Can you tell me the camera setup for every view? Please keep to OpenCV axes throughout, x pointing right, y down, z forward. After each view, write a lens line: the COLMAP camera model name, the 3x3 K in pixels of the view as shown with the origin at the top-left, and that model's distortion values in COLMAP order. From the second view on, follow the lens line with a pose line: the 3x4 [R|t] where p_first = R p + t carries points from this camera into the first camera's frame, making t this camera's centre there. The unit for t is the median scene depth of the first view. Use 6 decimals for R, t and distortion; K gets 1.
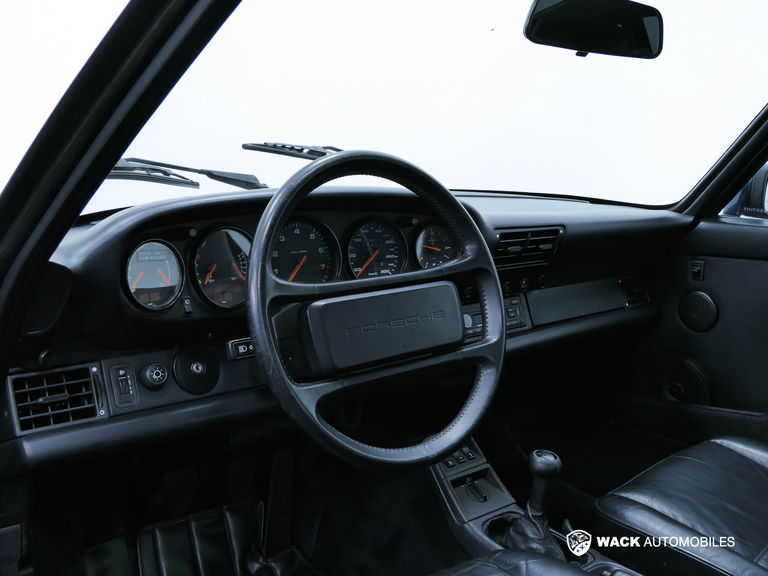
lens RADIAL K [[743.4, 0, 383.4], [0, 743.4, 291.3], [0, 0, 1]] dist [0.010406, 0.000000]
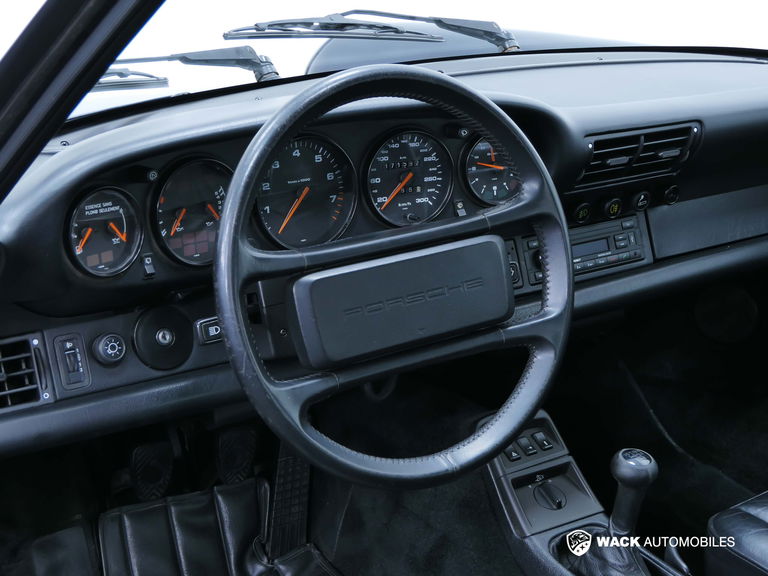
lens RADIAL K [[1272.3, 0, 383.1], [0, 1272.3, 286.7], [0, 0, 1]] dist [0.005785, 0.000000]
pose [[0.993797, 0.033769, -0.105957, 0.109903], [-0.016553, 0.987087, 0.159328, -0.156507], [0.109969, -0.156586, 0.981523, -0.254760]]
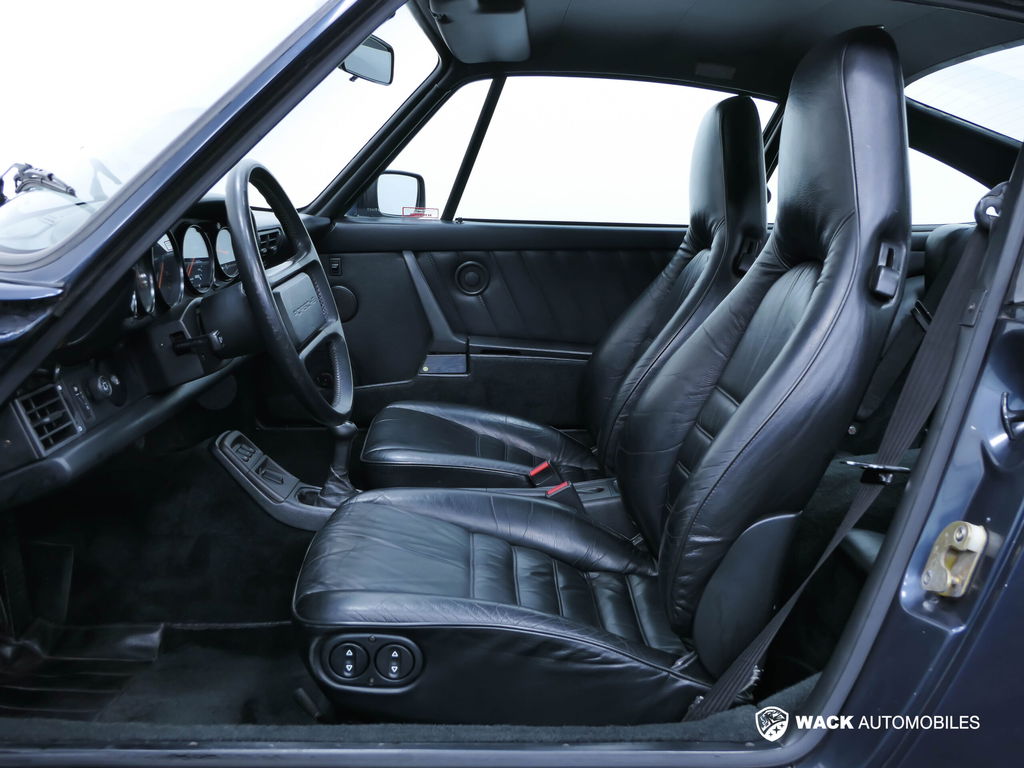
lens RADIAL K [[991.2, 0, 513.1], [0, 991.2, 382.8], [0, 0, 1]] dist [0.010406, 0.000000]
pose [[0.641958, -0.169068, 0.747868, -0.862838], [0.138963, 0.984888, 0.103367, 0.041468], [-0.754042, 0.037568, 0.655751, -0.259379]]
